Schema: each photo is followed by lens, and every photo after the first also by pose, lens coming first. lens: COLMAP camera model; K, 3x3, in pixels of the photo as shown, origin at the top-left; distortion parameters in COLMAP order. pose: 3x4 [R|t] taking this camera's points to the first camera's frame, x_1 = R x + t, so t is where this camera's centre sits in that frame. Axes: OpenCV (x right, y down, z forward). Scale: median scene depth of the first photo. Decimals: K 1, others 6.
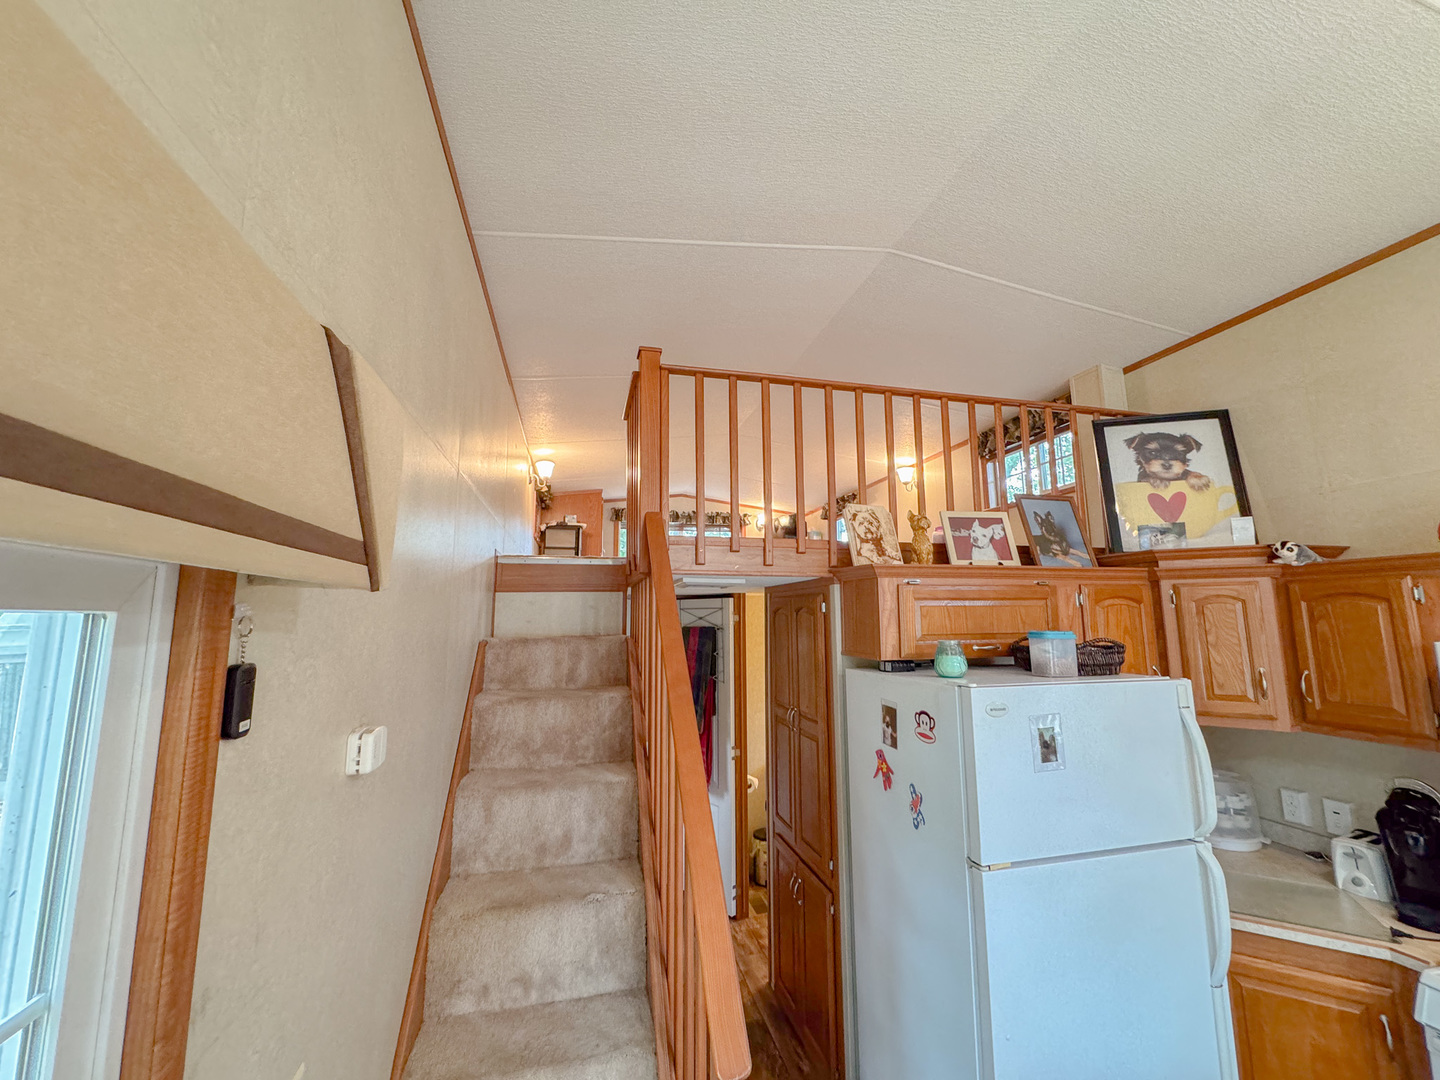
lens RADIAL K [[570.4, 0, 719.7], [0, 570.4, 542.9], [0, 0, 1]] dist [-0.001415, -0.000018]
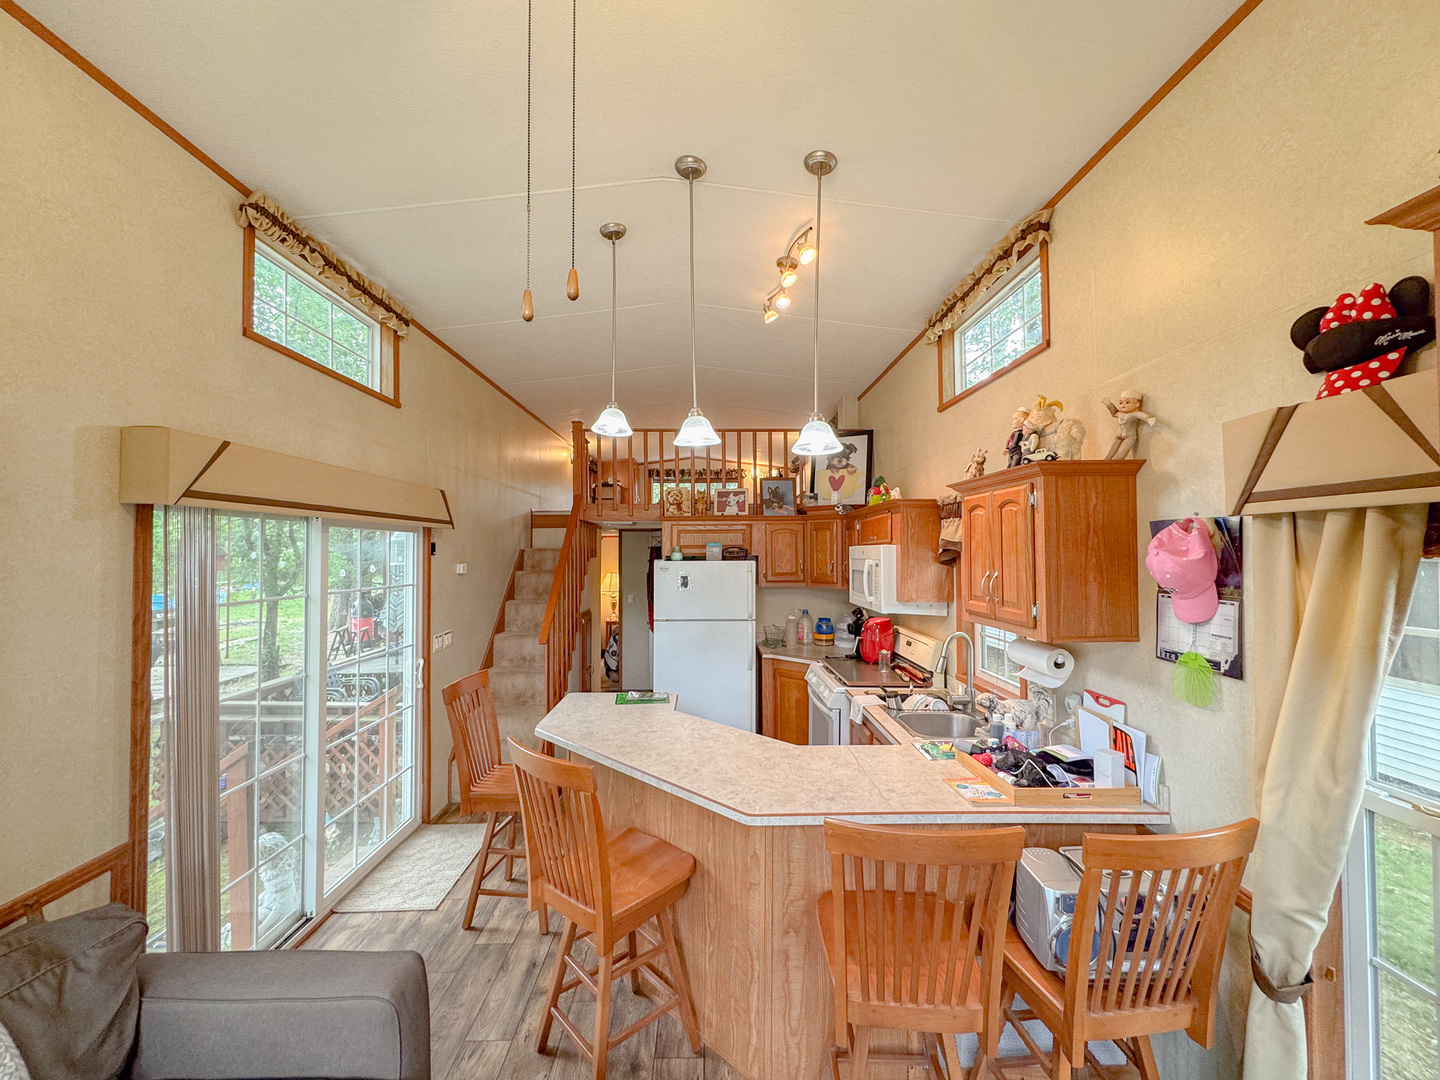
lens RADIAL K [[570.4, 0, 716.4], [0, 570.4, 539.2], [0, 0, 1]] dist [-0.001415, -0.000018]
pose [[0.973496, -0.001343, -0.228702, 0.885480], [0.026903, 0.993712, 0.108683, -0.100426], [0.227118, -0.111955, 0.967411, -1.064087]]
